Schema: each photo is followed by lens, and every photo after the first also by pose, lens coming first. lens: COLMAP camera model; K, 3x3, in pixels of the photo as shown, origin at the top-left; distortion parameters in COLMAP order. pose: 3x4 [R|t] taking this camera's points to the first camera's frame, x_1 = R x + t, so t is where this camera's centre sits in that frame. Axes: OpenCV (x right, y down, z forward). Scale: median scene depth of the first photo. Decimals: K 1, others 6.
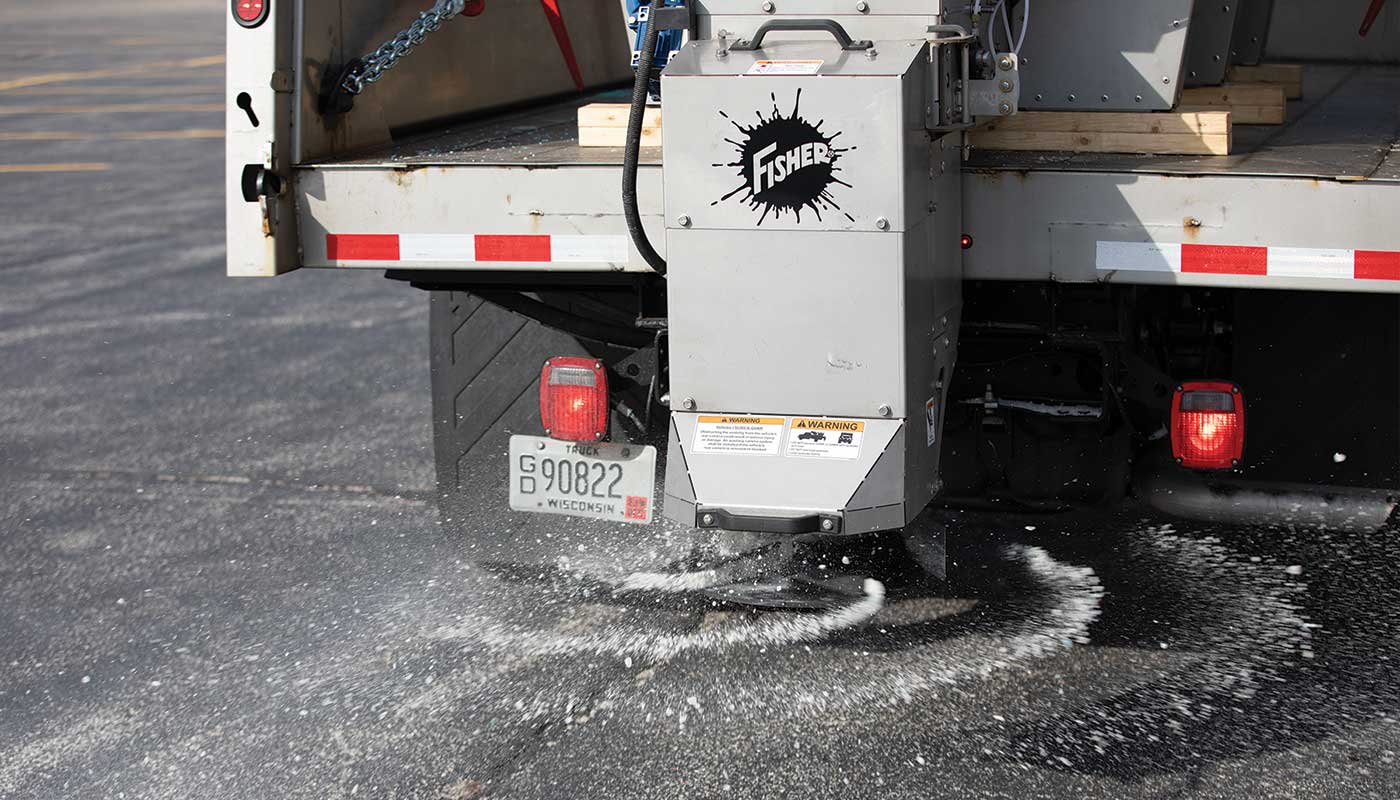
lens RADIAL K [[2800.1, 0, 700.0], [0, 2800.1, 400.0], [0, 0, 1]] dist [-0.342978, 0.138276]
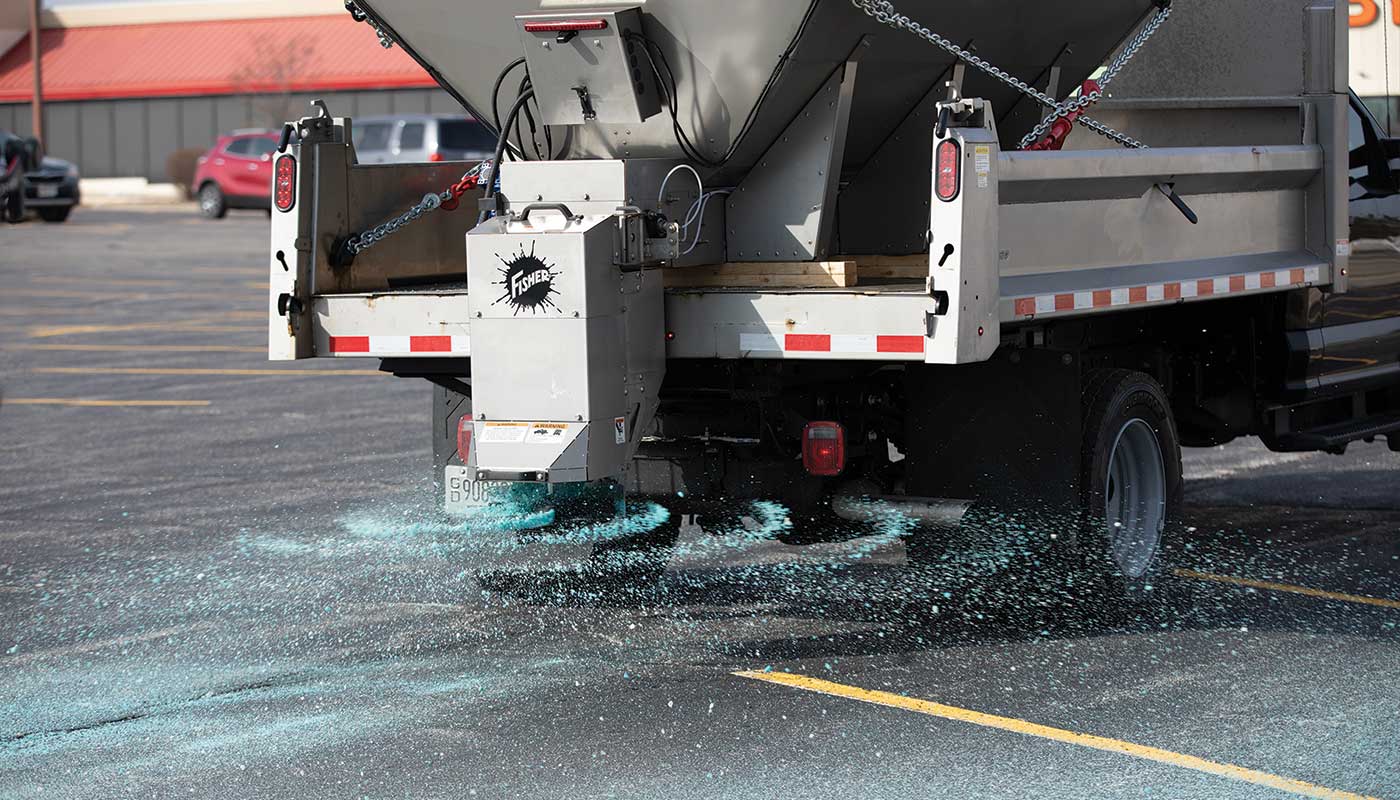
lens RADIAL K [[3748.8, 0, 700.0], [0, 3748.8, 400.0], [0, 0, 1]] dist [-0.282348, 0.133919]
pose [[0.982241, 0.008649, -0.187424, 0.526445], [-0.028501, 0.994223, -0.103484, 0.212554], [0.185446, 0.106988, 0.976813, -1.195353]]
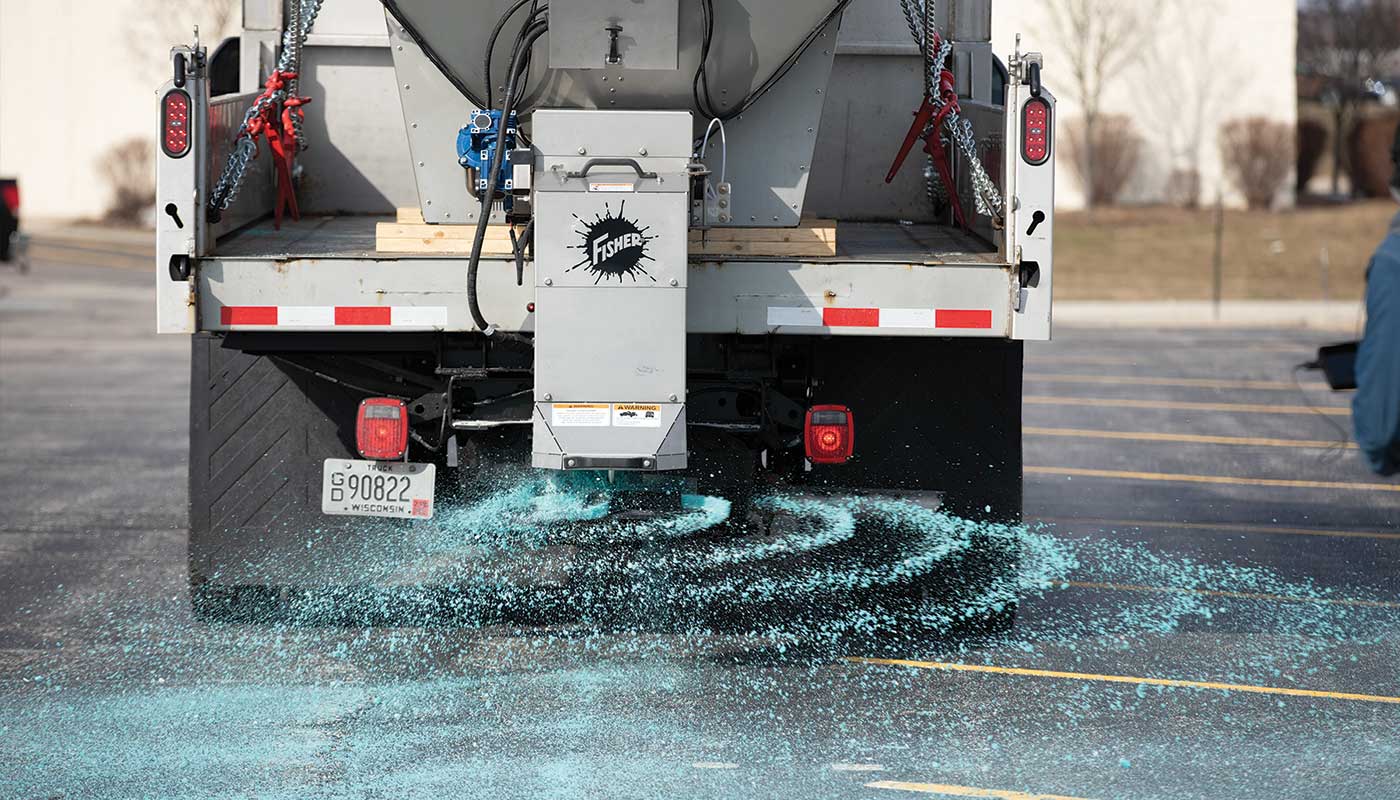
lens RADIAL K [[5760.1, 0, 700.0], [0, 5760.1, 400.0], [0, 0, 1]] dist [0.503279, 2.426305]
pose [[0.952251, 0.007897, 0.305214, -0.832316], [0.027224, 0.993487, -0.110644, 0.332505], [-0.304100, 0.113670, 0.945834, -1.924933]]
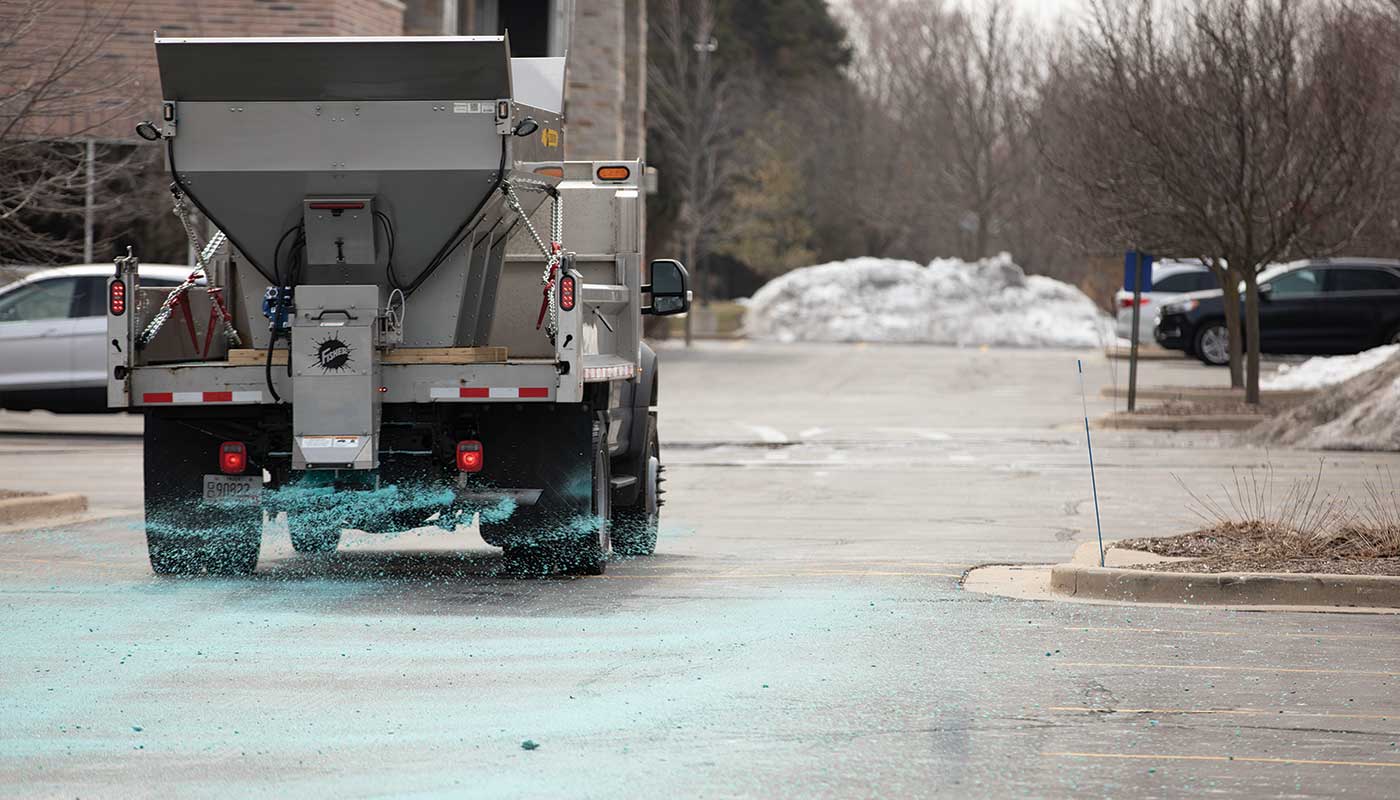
lens RADIAL K [[5760.1, 0, 700.0], [0, 5760.1, 400.0], [0, 0, 1]] dist [0.503279, 2.426305]
pose [[0.977319, 0.004673, 0.211719, -0.826400], [0.030495, 0.986231, -0.162536, 0.909077], [-0.209563, 0.165306, 0.963721, -4.693447]]
